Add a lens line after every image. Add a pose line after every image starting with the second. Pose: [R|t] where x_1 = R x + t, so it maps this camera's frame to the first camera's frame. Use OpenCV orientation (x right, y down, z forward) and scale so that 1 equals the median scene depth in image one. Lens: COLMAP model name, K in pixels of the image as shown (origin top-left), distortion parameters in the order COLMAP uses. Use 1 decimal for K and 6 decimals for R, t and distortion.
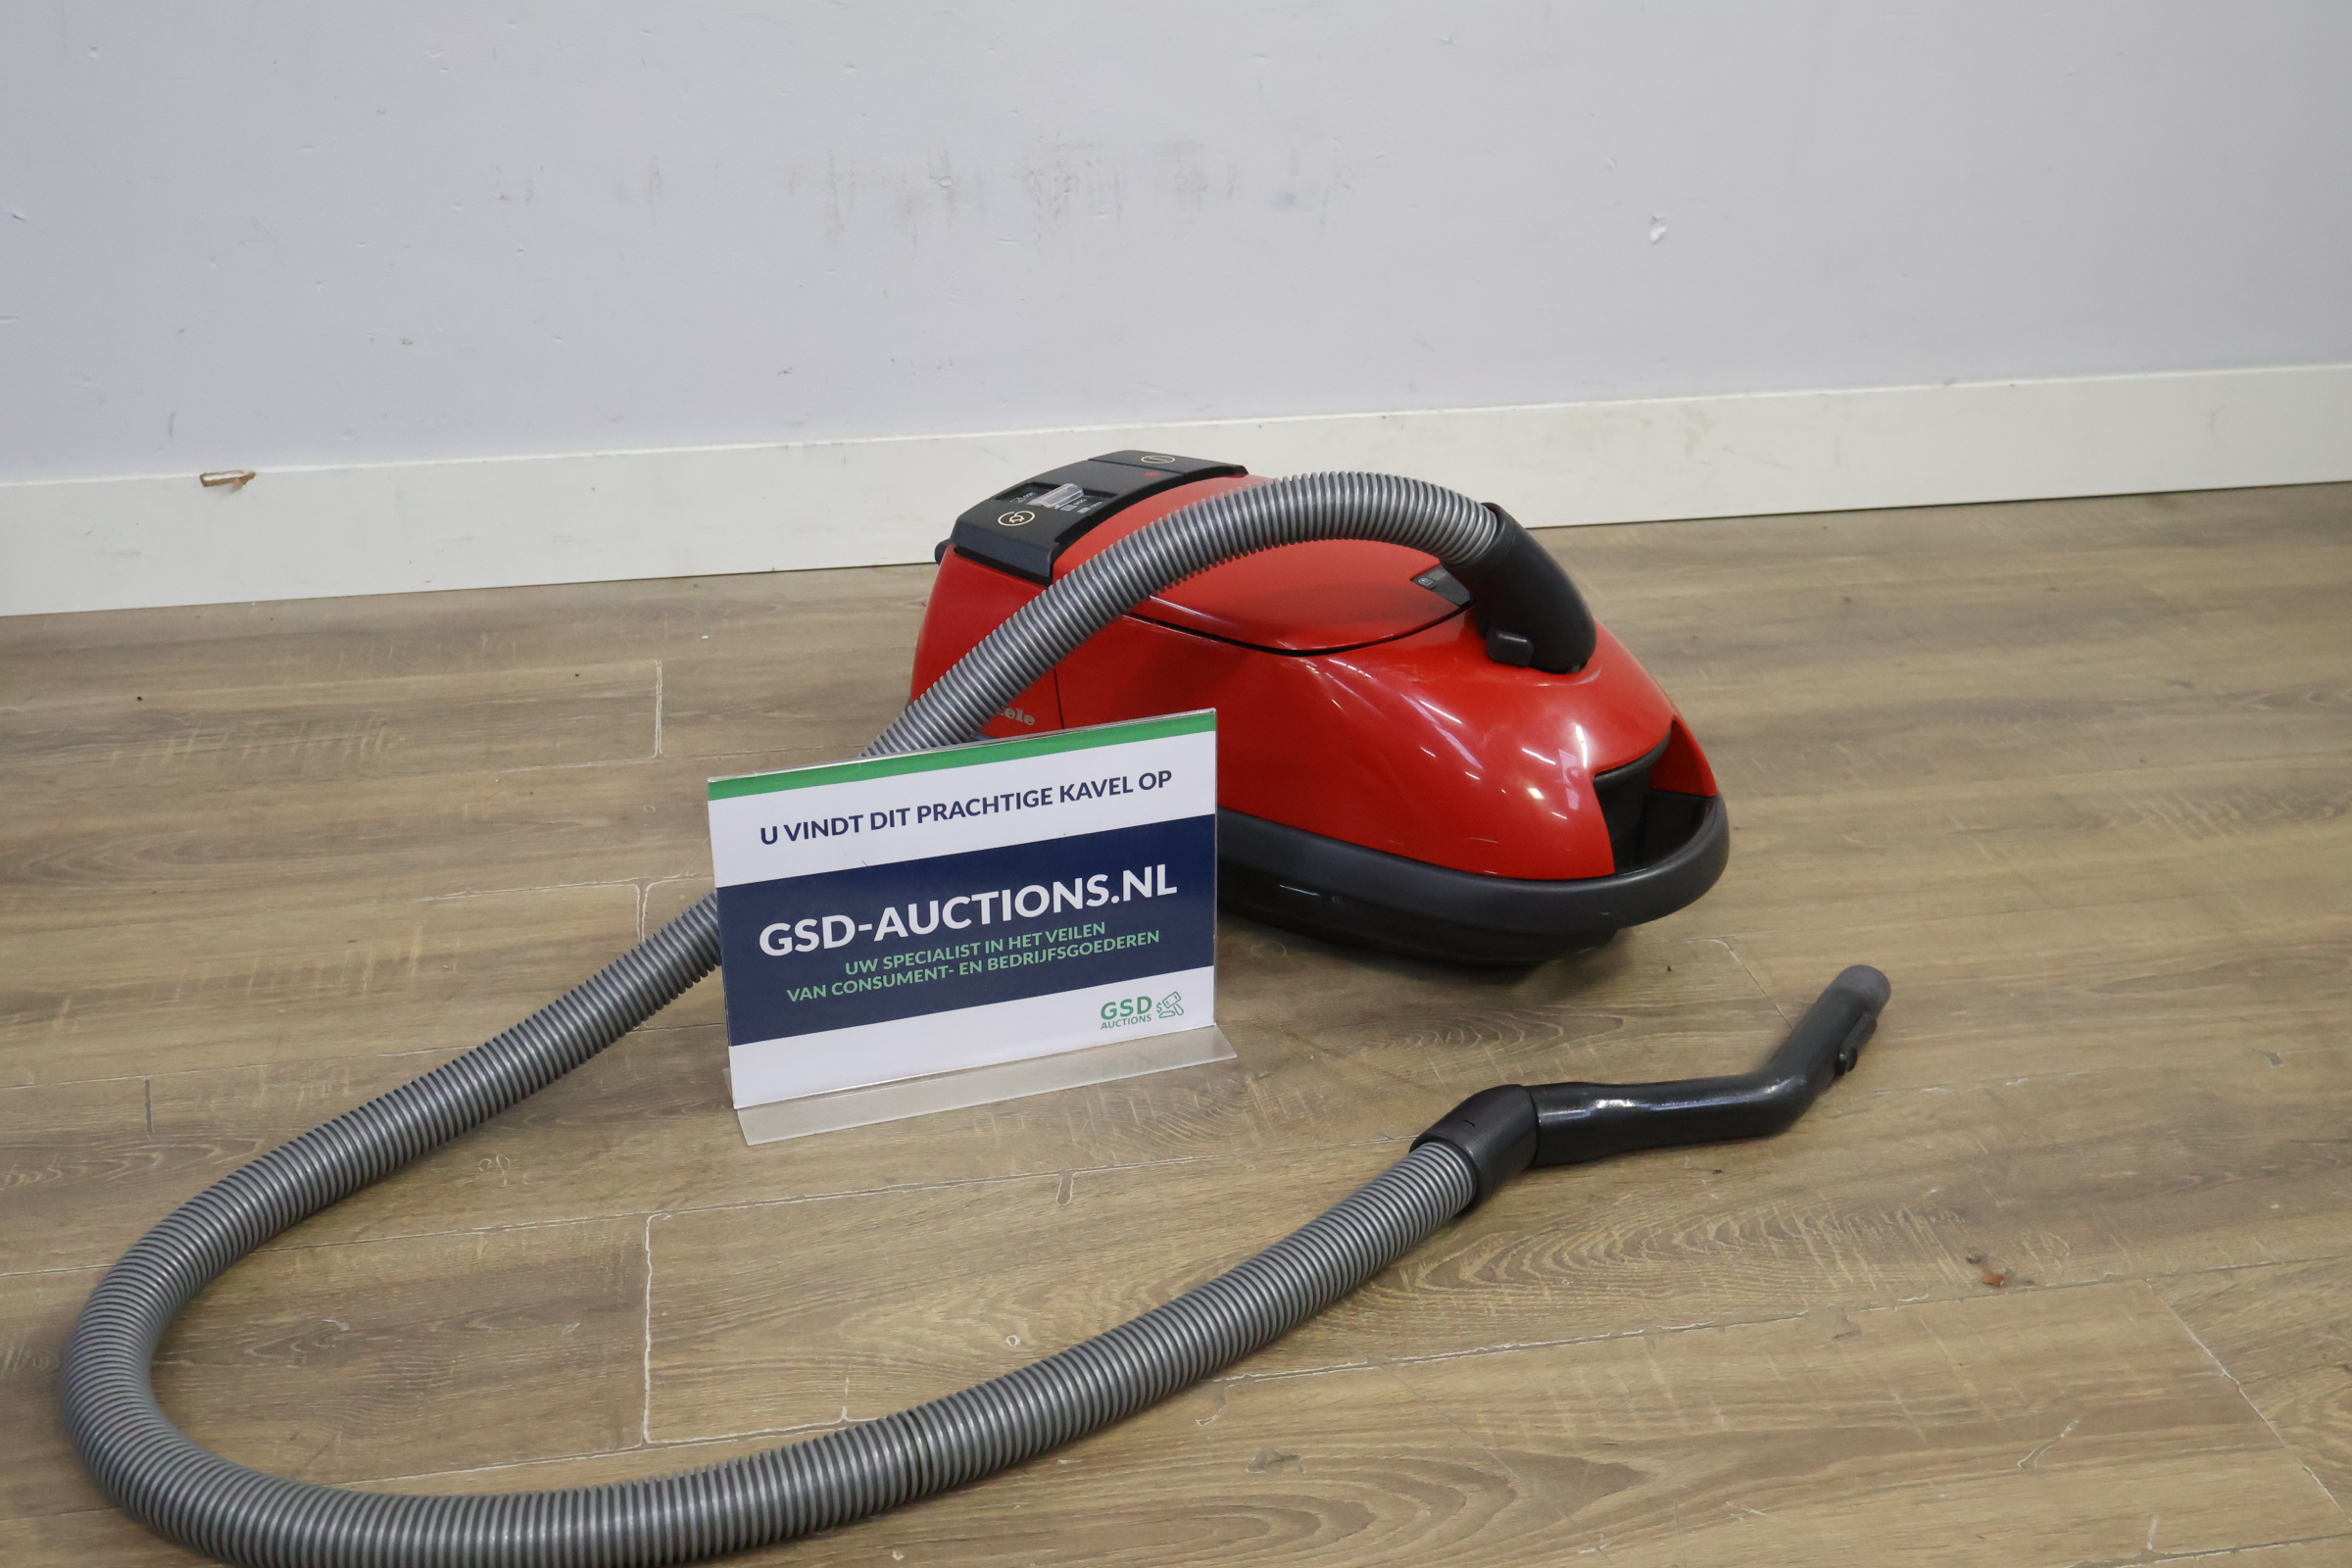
lens RADIAL K [[2574.9, 0, 1177.4], [0, 2574.9, 781.8], [0, 0, 1]] dist [-0.006613, 0.000000]
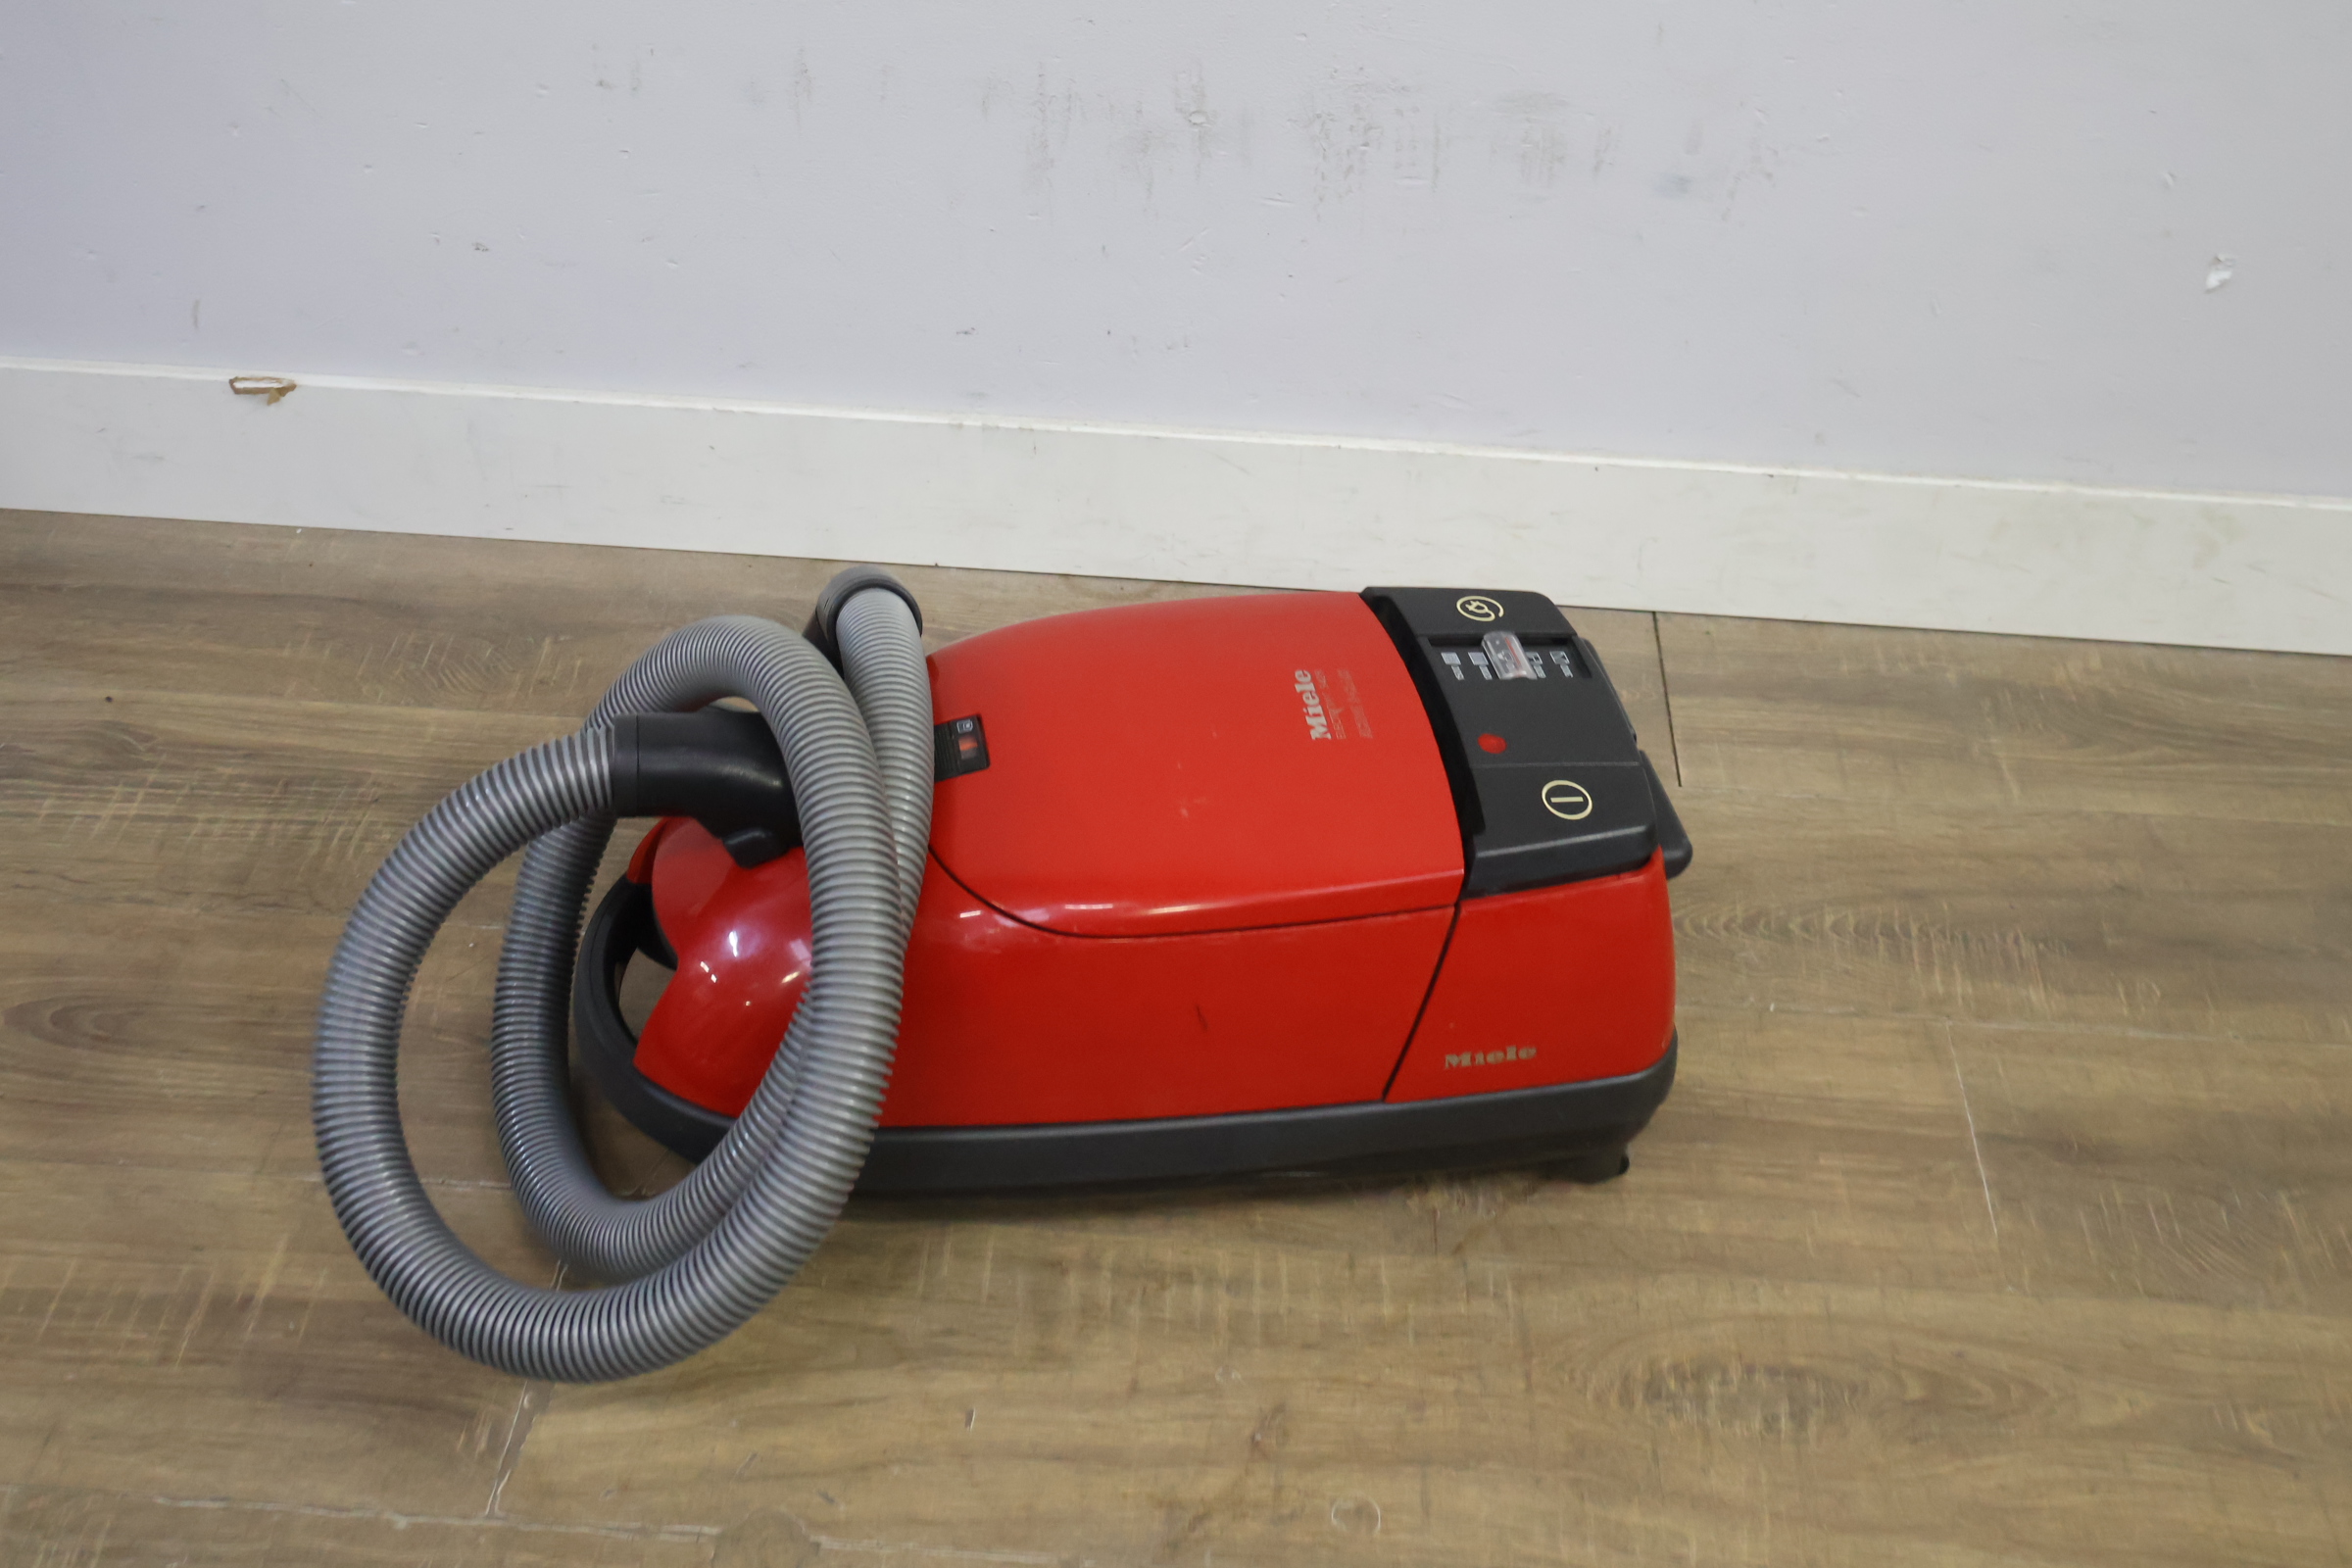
lens RADIAL K [[2574.9, 0, 1173.0], [0, 2574.9, 781.3], [0, 0, 1]] dist [-0.006613, 0.000000]
pose [[0.972091, 0.171708, -0.159858, 0.056654], [-0.127332, 0.958464, 0.255213, -0.268088], [0.197041, -0.227735, 0.953578, 0.304816]]
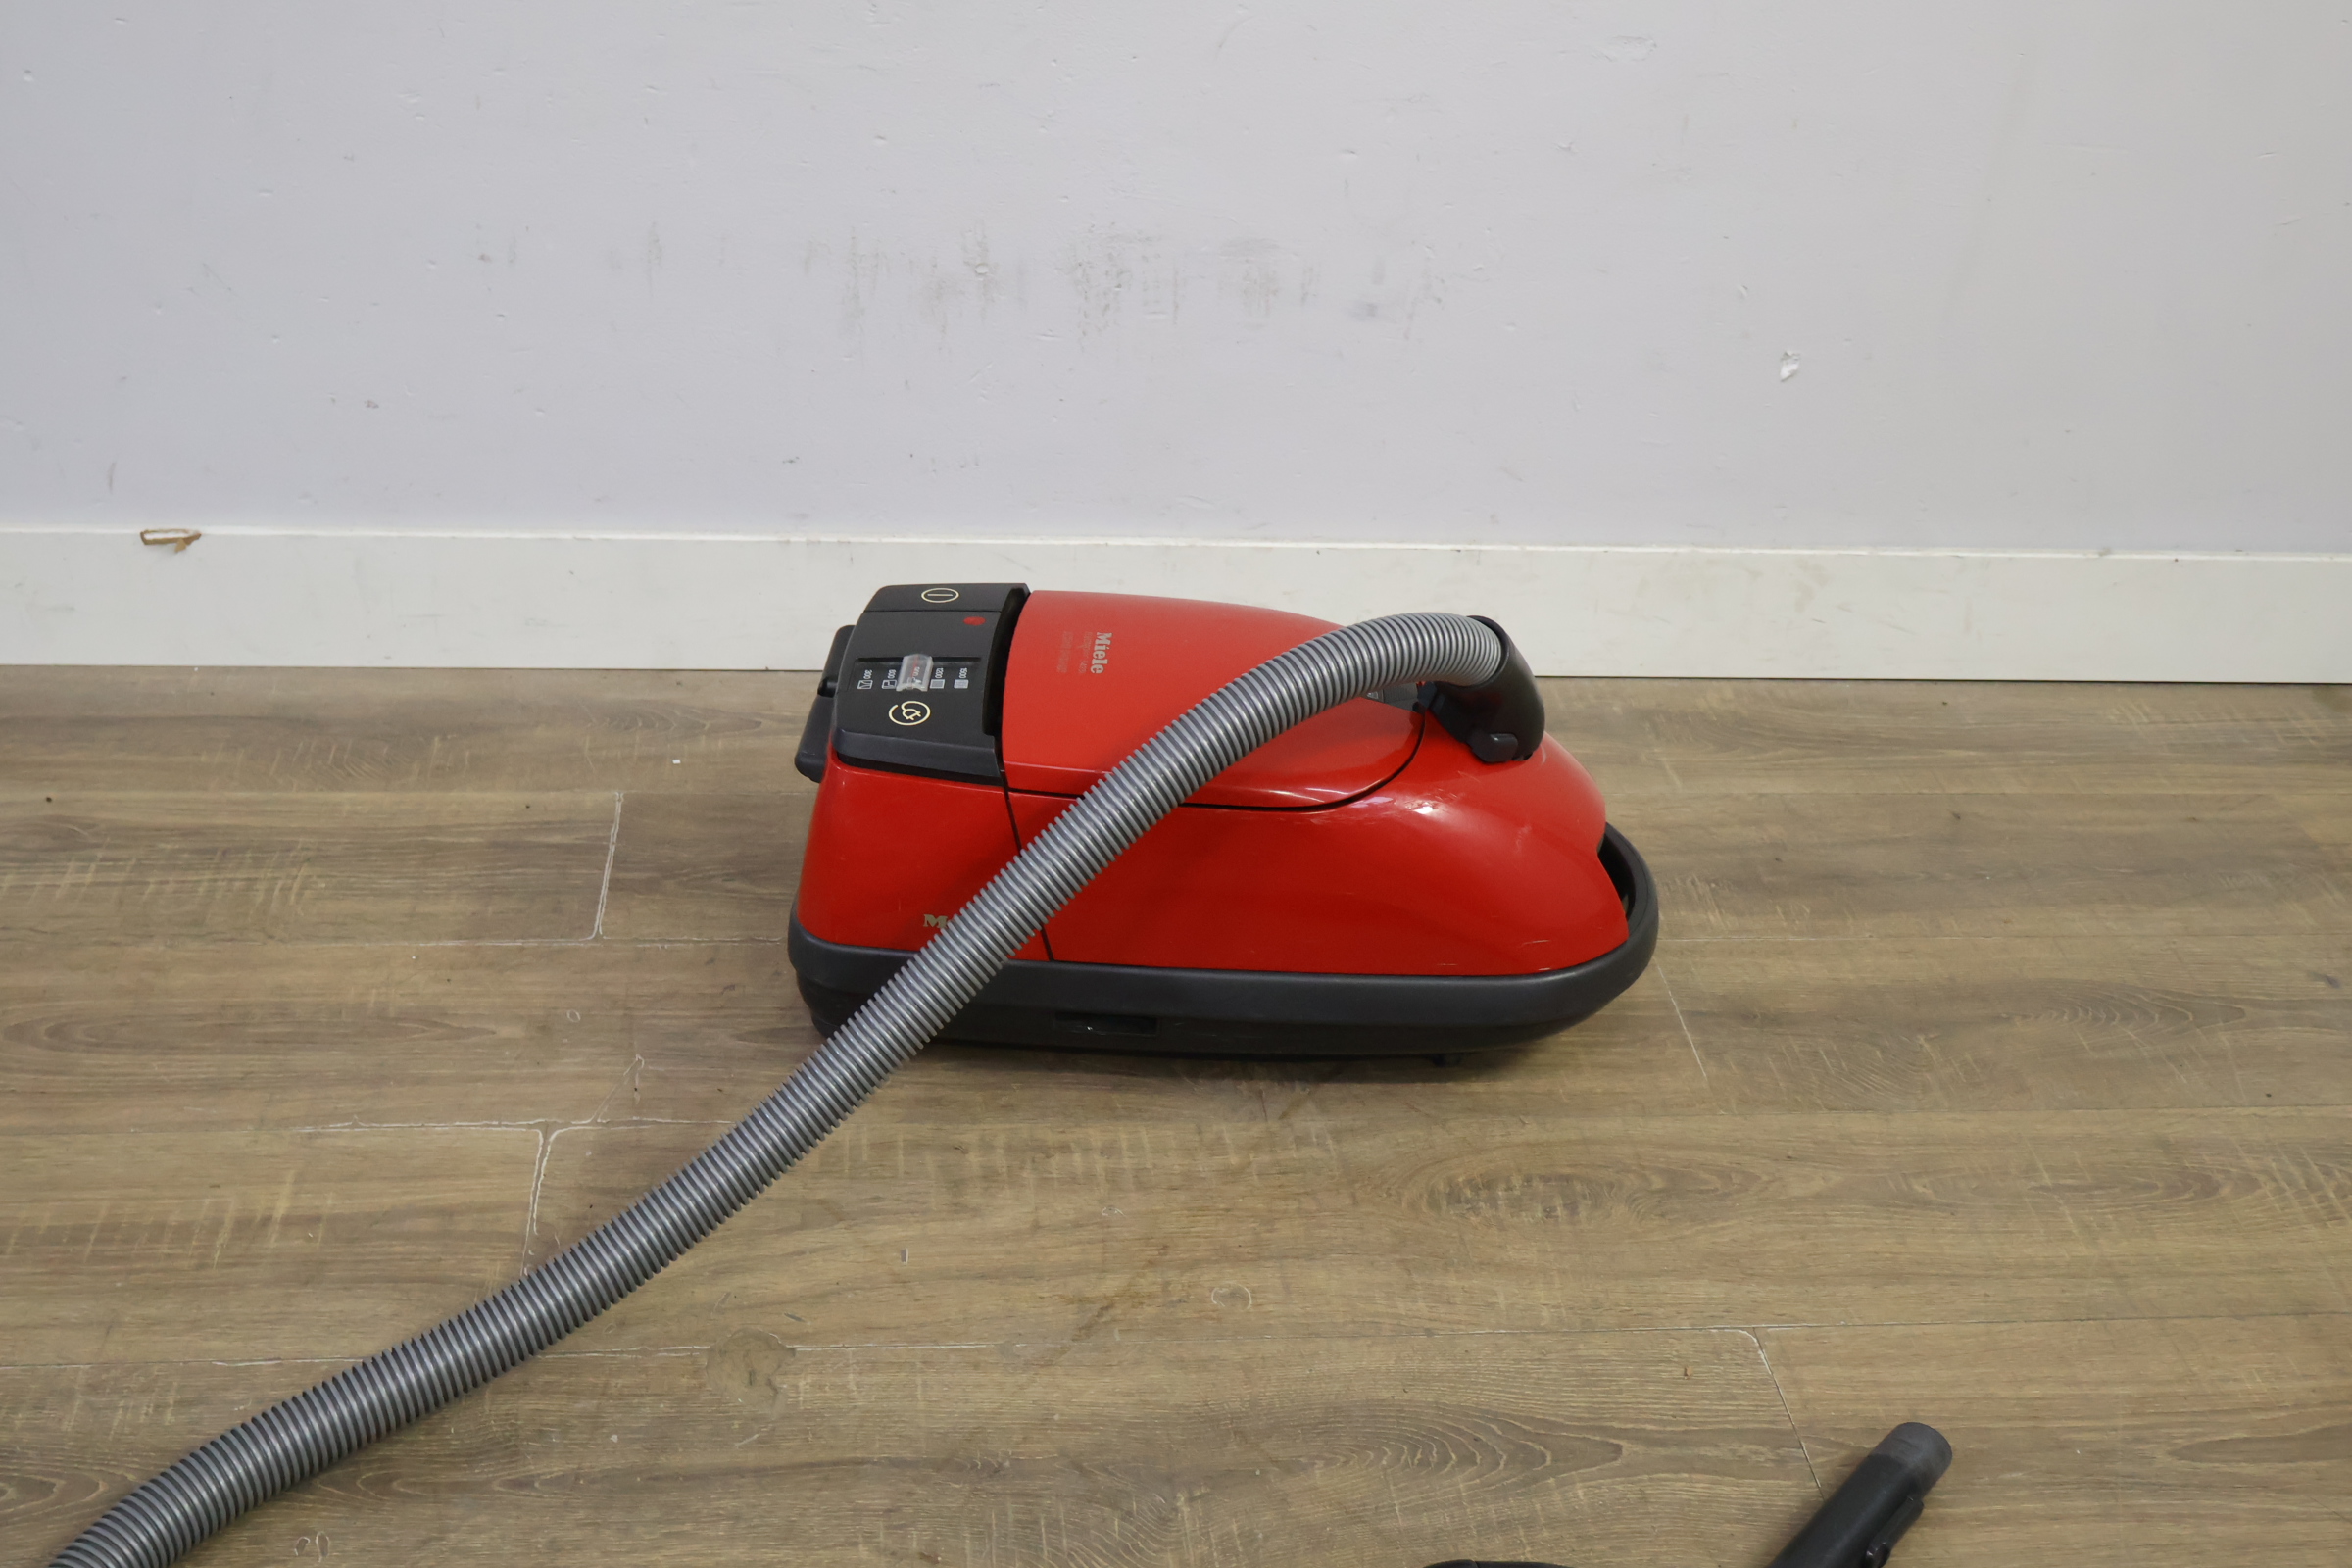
lens RADIAL K [[2574.9, 0, 1164.8], [0, 2574.9, 780.8], [0, 0, 1]] dist [-0.006613, 0.000000]
pose [[0.994975, 0.089547, -0.044794, 0.031470], [-0.085033, 0.991919, 0.094162, -0.165770], [0.052863, -0.089880, 0.994549, 0.120921]]
